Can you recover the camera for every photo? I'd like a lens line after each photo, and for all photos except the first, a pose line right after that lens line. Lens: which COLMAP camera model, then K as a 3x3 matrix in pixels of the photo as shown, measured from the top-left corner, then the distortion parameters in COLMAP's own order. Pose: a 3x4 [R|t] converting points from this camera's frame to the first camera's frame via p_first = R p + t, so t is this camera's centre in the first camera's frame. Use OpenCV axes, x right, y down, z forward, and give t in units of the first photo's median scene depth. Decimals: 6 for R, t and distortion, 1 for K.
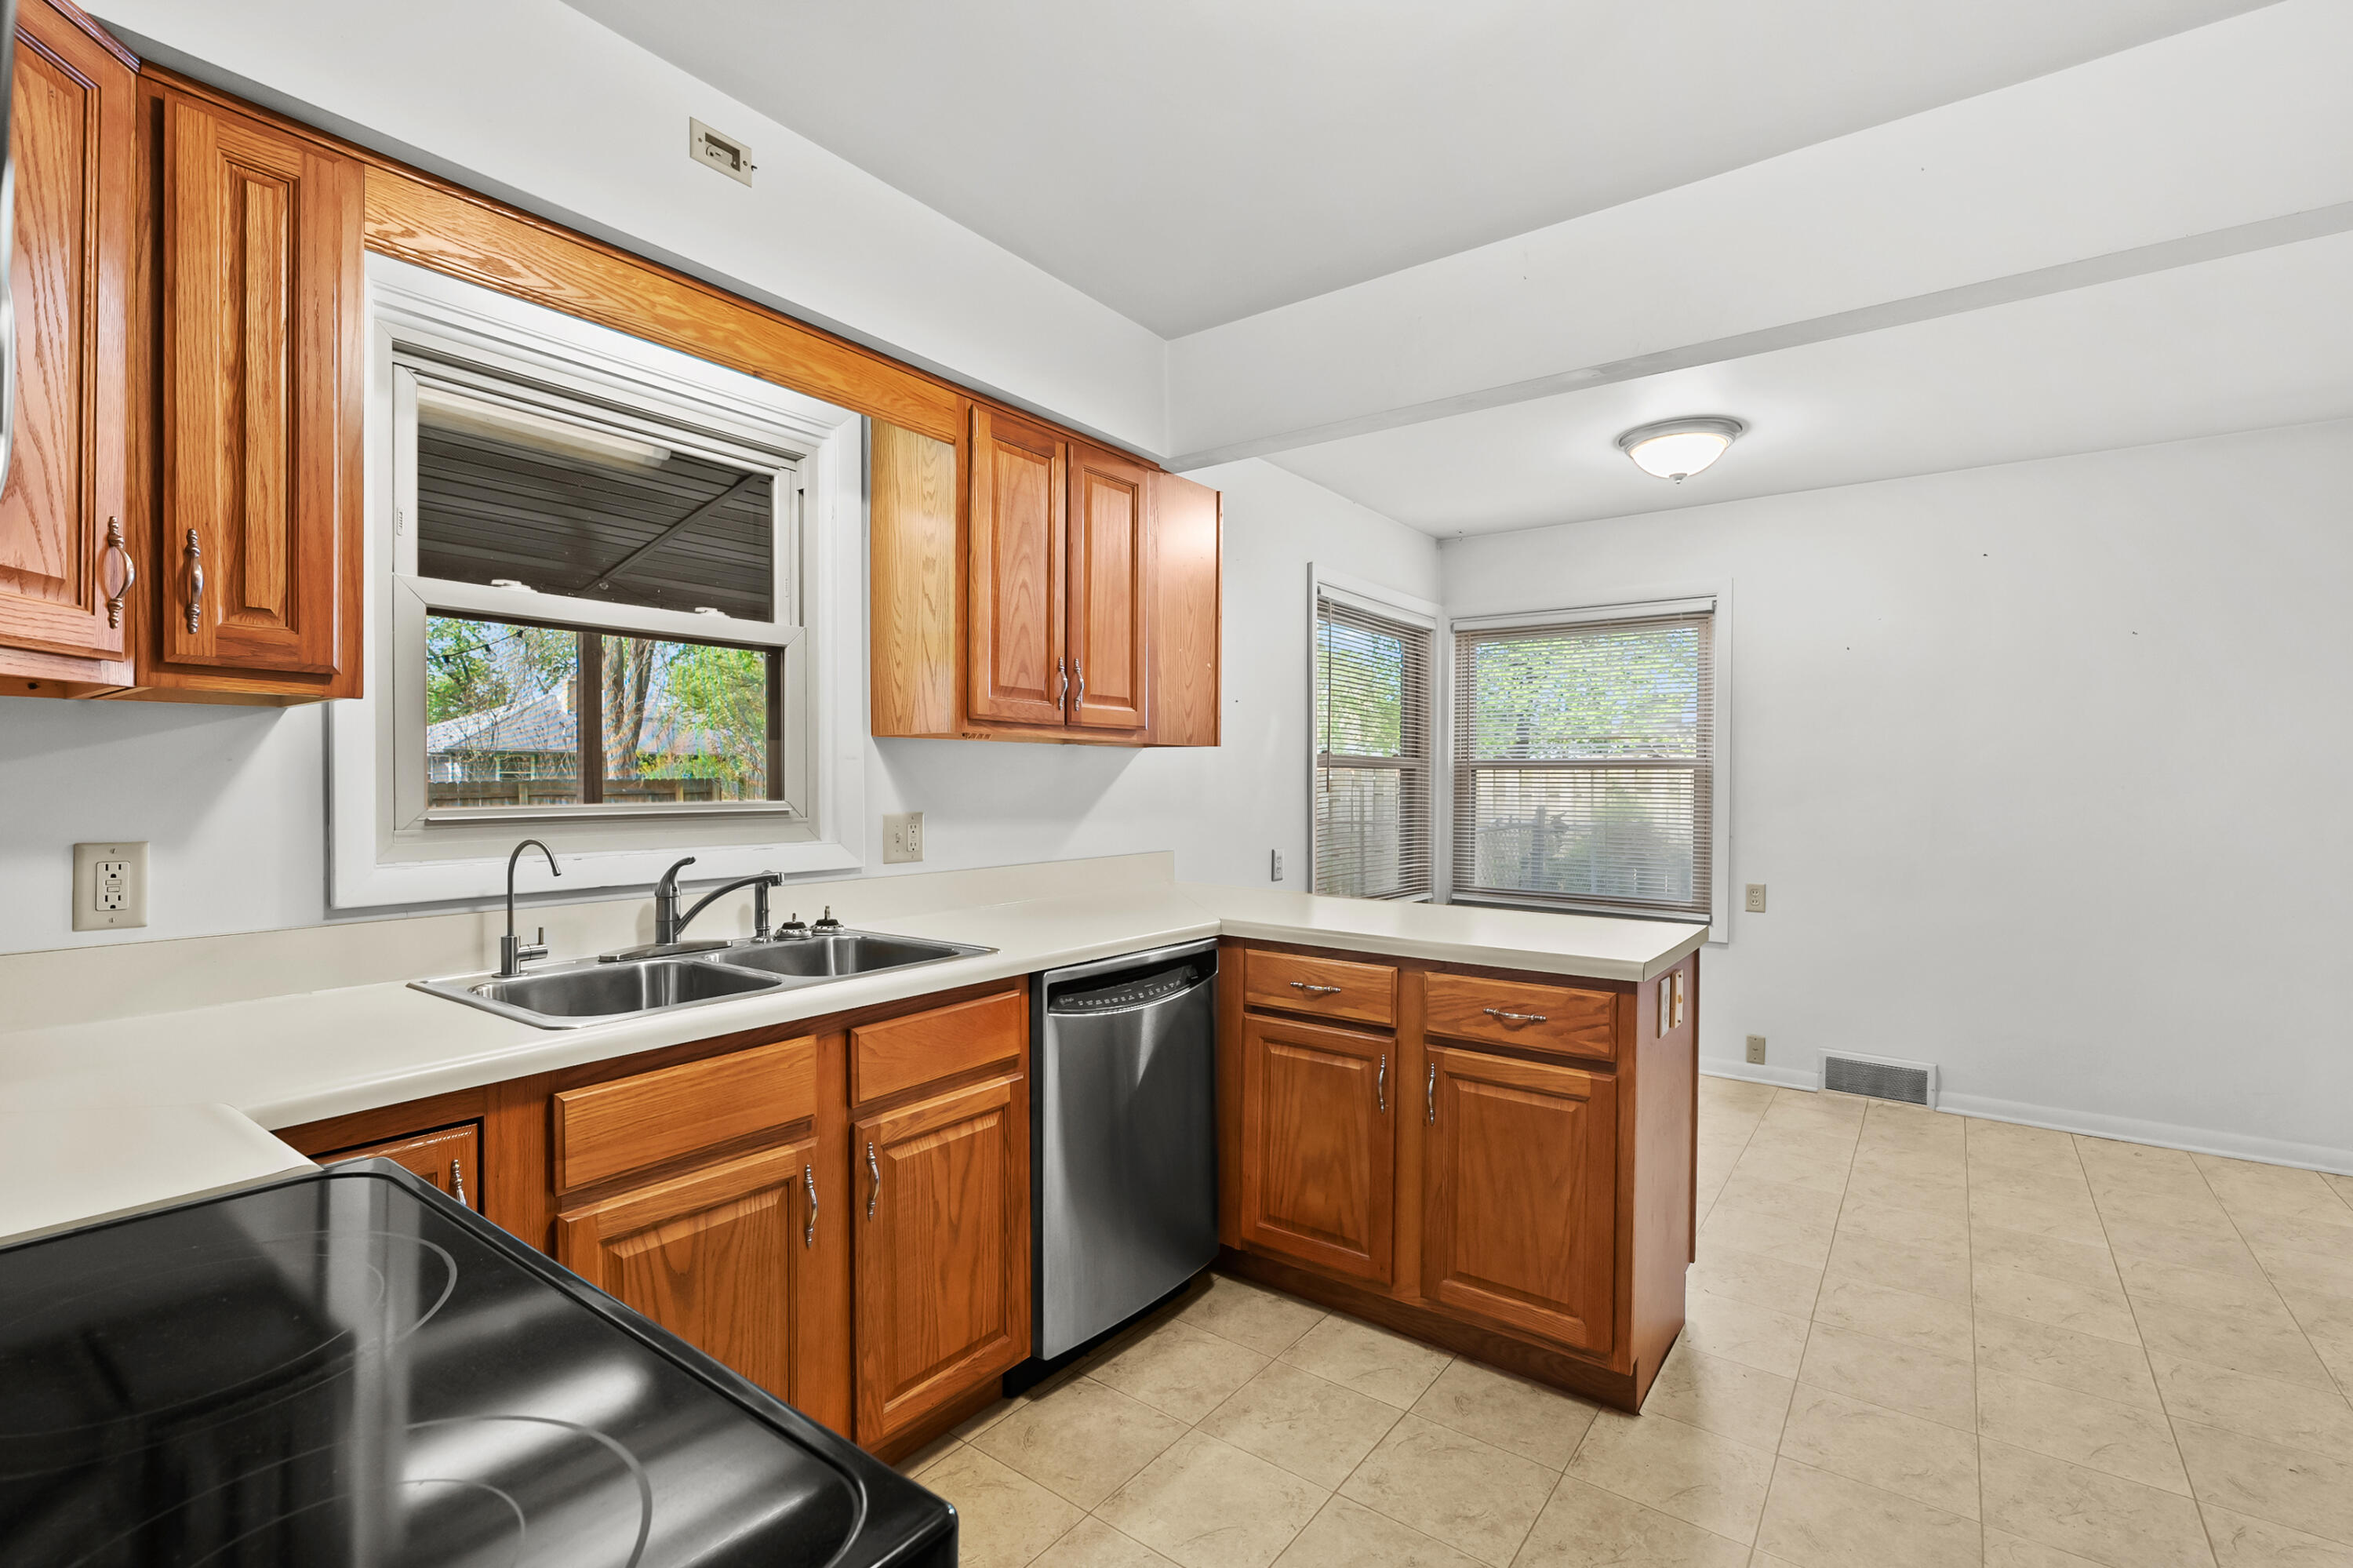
lens RADIAL K [[1057.4, 0, 1173.9], [0, 1057.4, 782.0], [0, 0, 1]] dist [-0.011383, -0.000331]
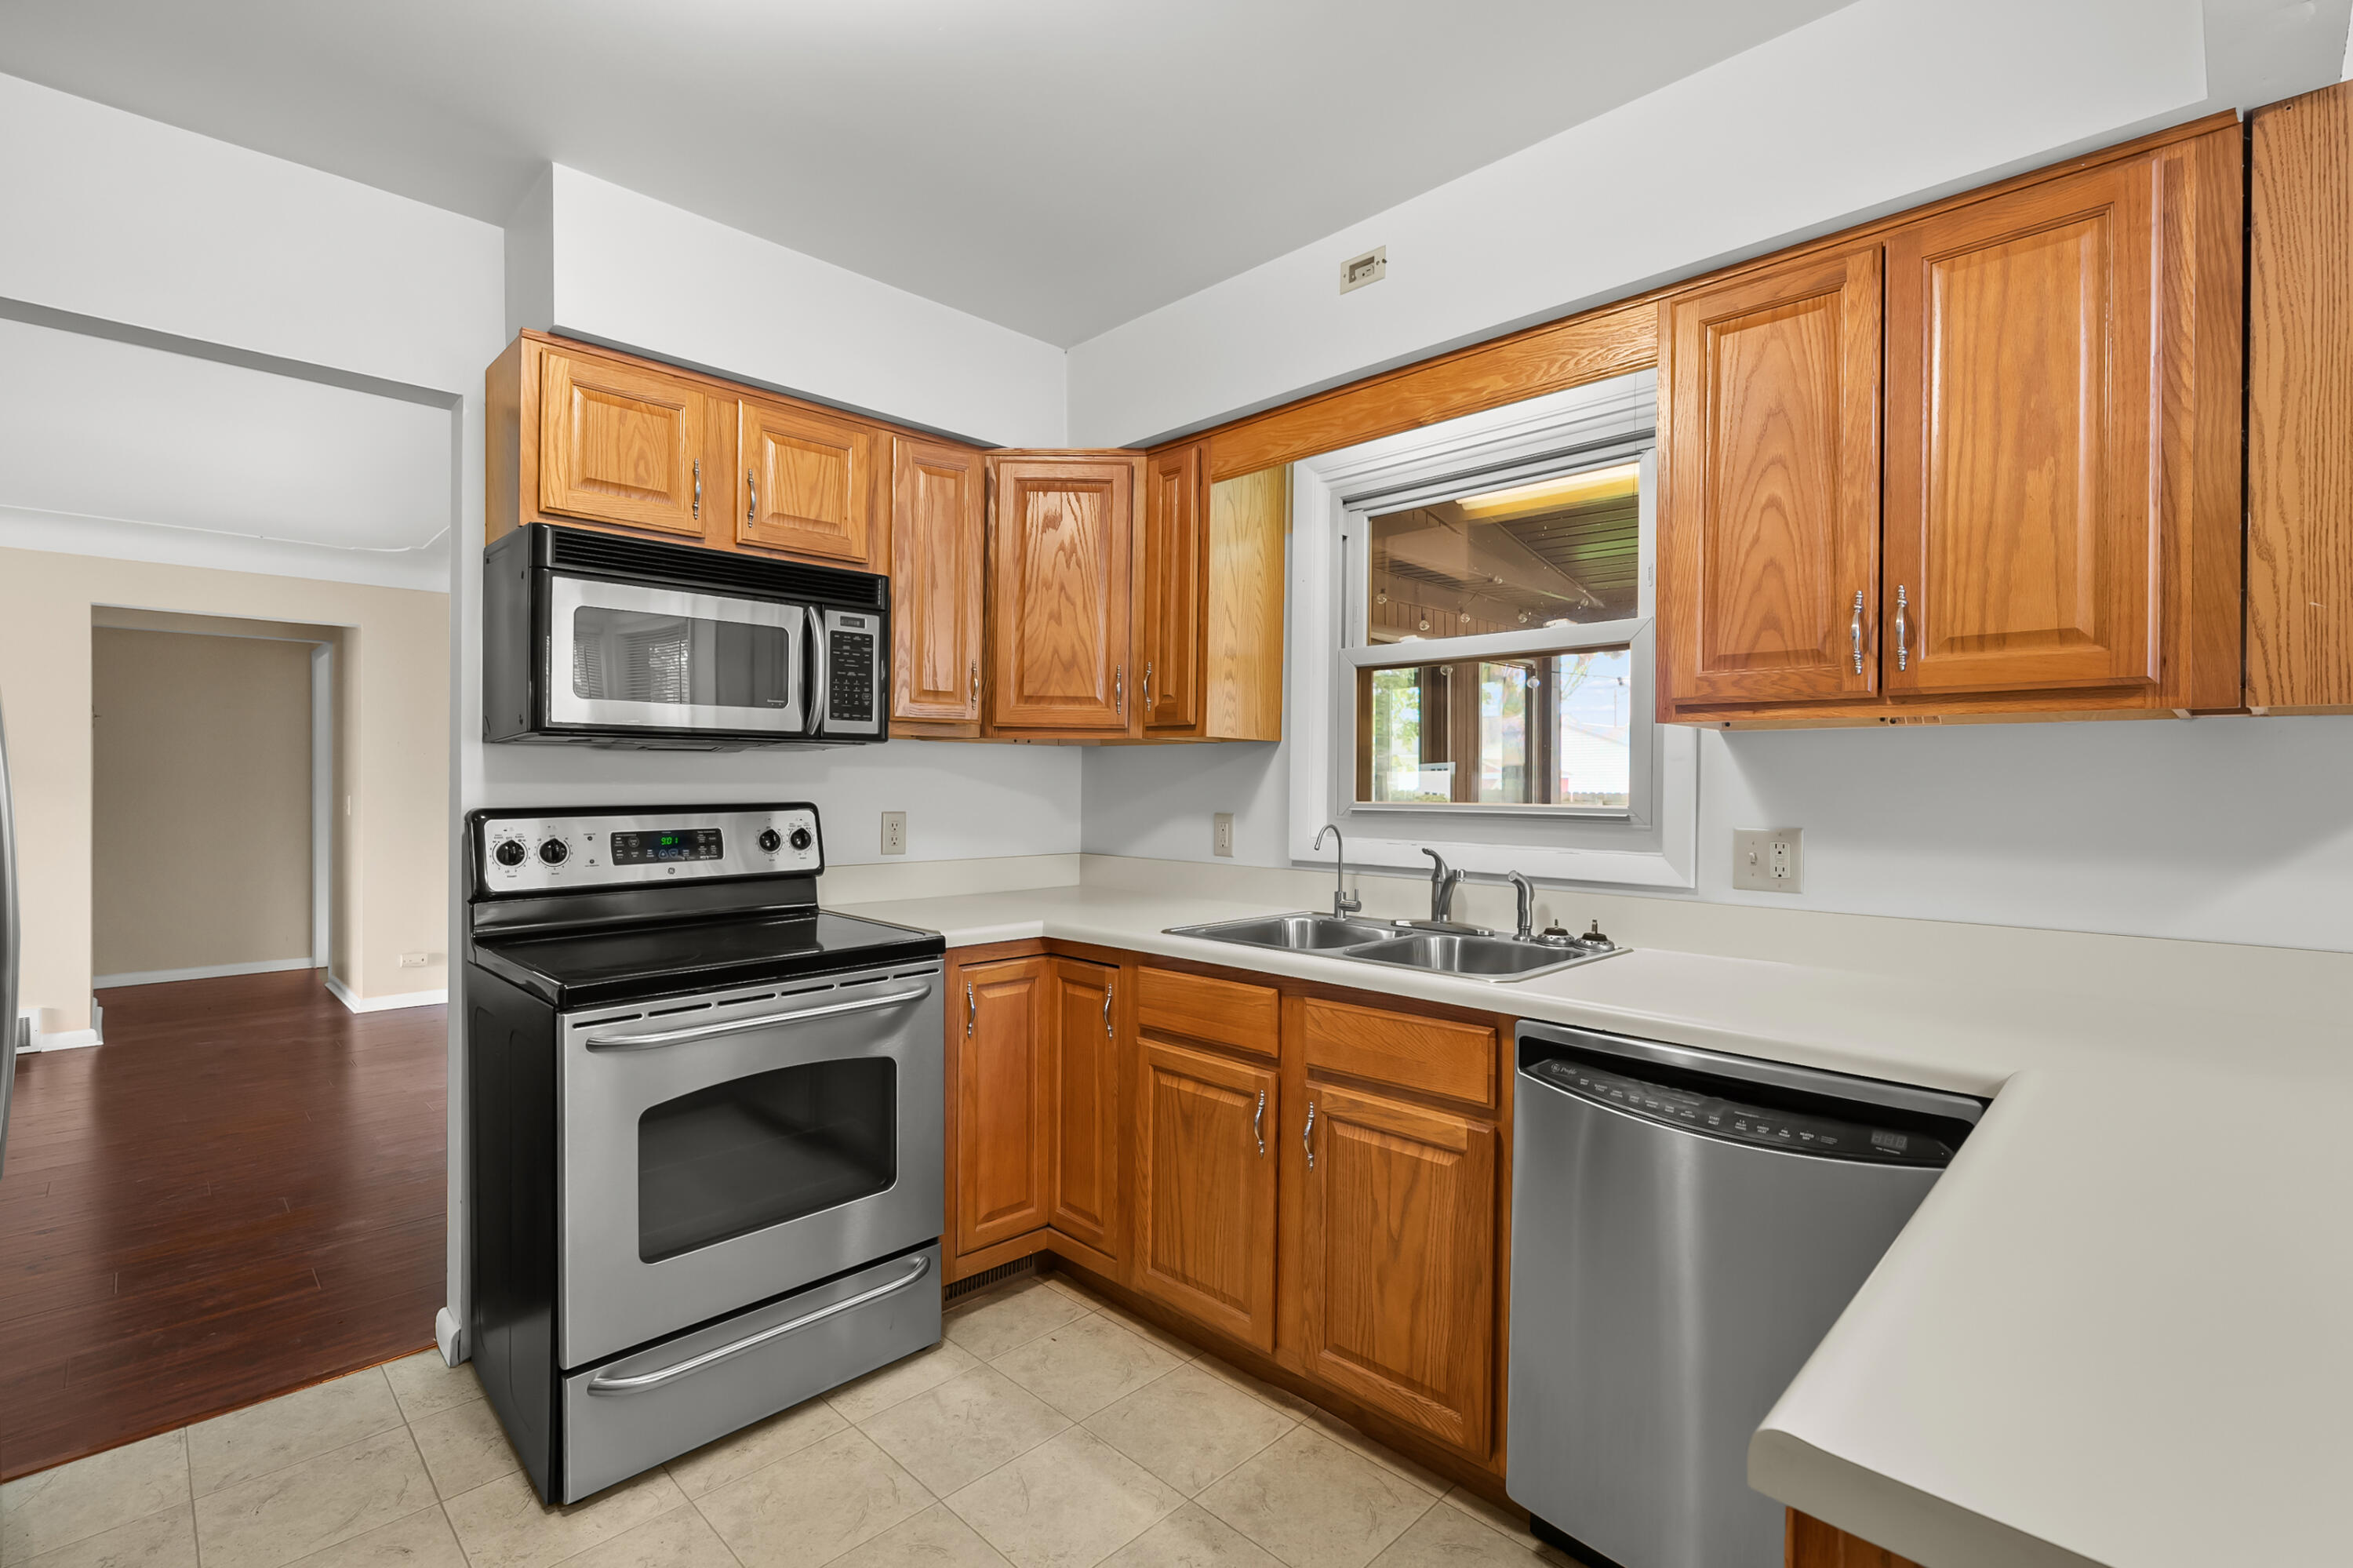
lens RADIAL K [[1057.4, 0, 1171.5], [0, 1057.4, 780.0], [0, 0, 1]] dist [-0.011383, -0.000331]
pose [[-0.148657, -0.005932, -0.988871, 0.735998], [-0.008062, 0.999956, -0.004786, 0.002412], [0.988856, 0.007261, -0.148699, 0.874943]]
